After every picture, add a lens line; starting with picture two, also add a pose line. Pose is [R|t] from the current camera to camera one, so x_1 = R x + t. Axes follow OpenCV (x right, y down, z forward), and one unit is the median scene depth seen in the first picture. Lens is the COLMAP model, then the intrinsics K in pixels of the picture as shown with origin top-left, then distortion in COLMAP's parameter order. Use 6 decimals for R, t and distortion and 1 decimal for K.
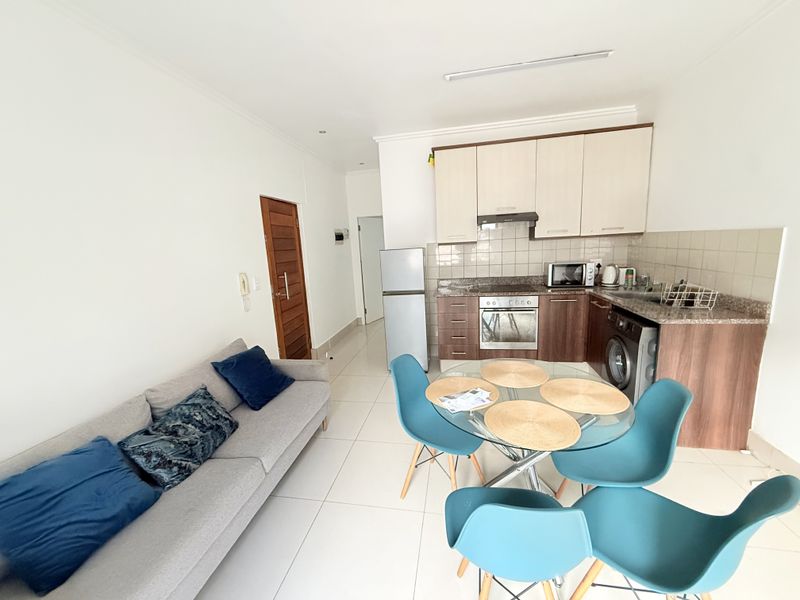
lens RADIAL K [[320.4, 0, 398.9], [0, 320.4, 299.6], [0, 0, 1]] dist [0.001193, -0.000257]
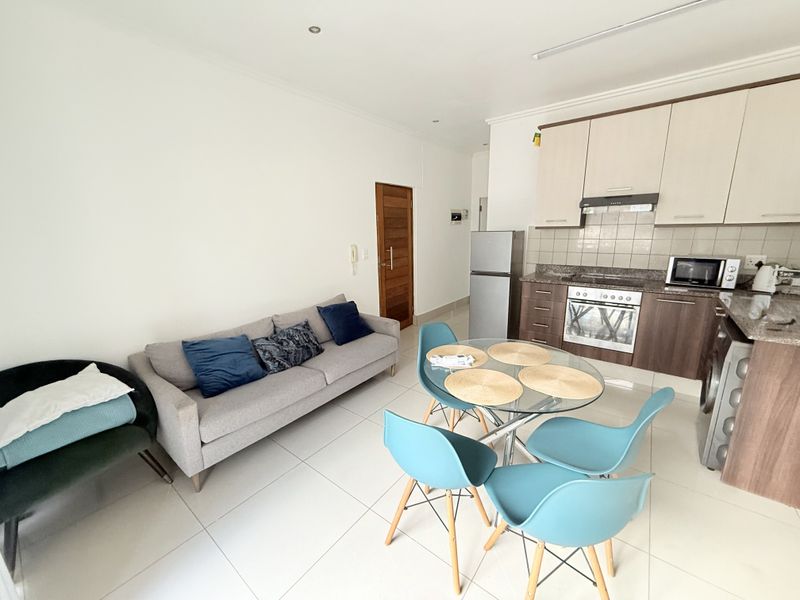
lens RADIAL K [[320.4, 0, 398.4], [0, 320.4, 299.9], [0, 0, 1]] dist [0.001193, -0.000257]
pose [[0.885512, 0.136707, -0.444050, 0.237699], [-0.107006, 0.990047, 0.091412, -0.000335], [0.452127, -0.033430, 0.891327, -0.067804]]
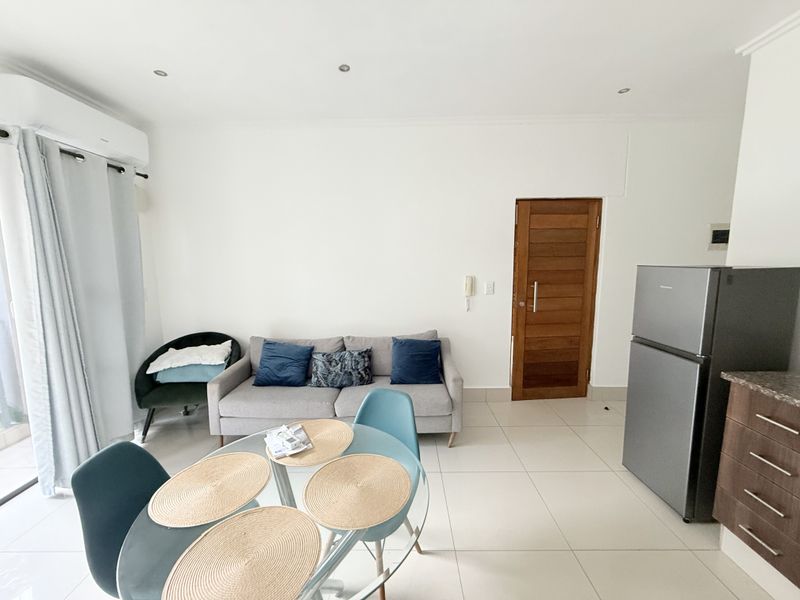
lens RADIAL K [[320.4, 0, 397.5], [0, 320.4, 299.5], [0, 0, 1]] dist [0.001193, -0.000257]
pose [[0.169081, 0.182895, -0.968484, 0.466974], [-0.166523, 0.973806, 0.154828, -0.114072], [0.971433, 0.135096, 0.195109, 0.477377]]
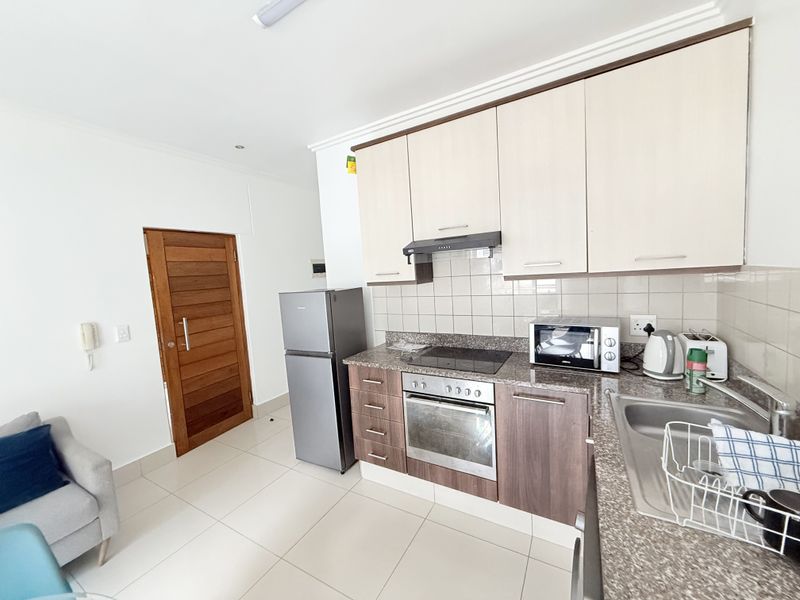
lens RADIAL K [[320.4, 0, 399.8], [0, 320.4, 299.4], [0, 0, 1]] dist [0.001193, -0.000257]
pose [[0.941301, 0.024173, -0.336702, 0.460913], [-0.046462, 0.997218, -0.058297, -0.113483], [0.334356, 0.070518, 0.939805, 0.421948]]
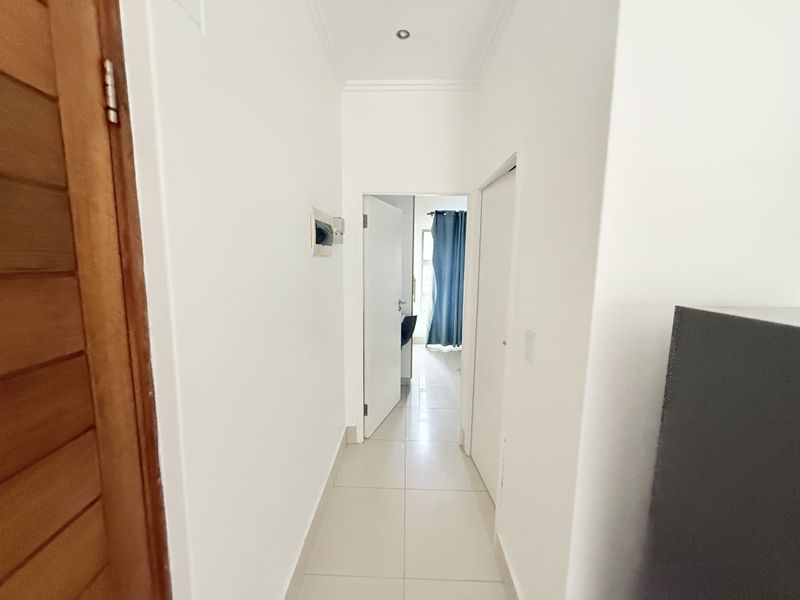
lens RADIAL K [[320.4, 0, 400.4], [0, 320.4, 300.0], [0, 0, 1]] dist [0.001193, -0.000257]
pose [[0.985439, 0.034878, 0.166416, -0.247609], [-0.026019, 0.998141, -0.055117, -0.167090], [-0.168029, 0.049984, 0.984514, 1.001743]]
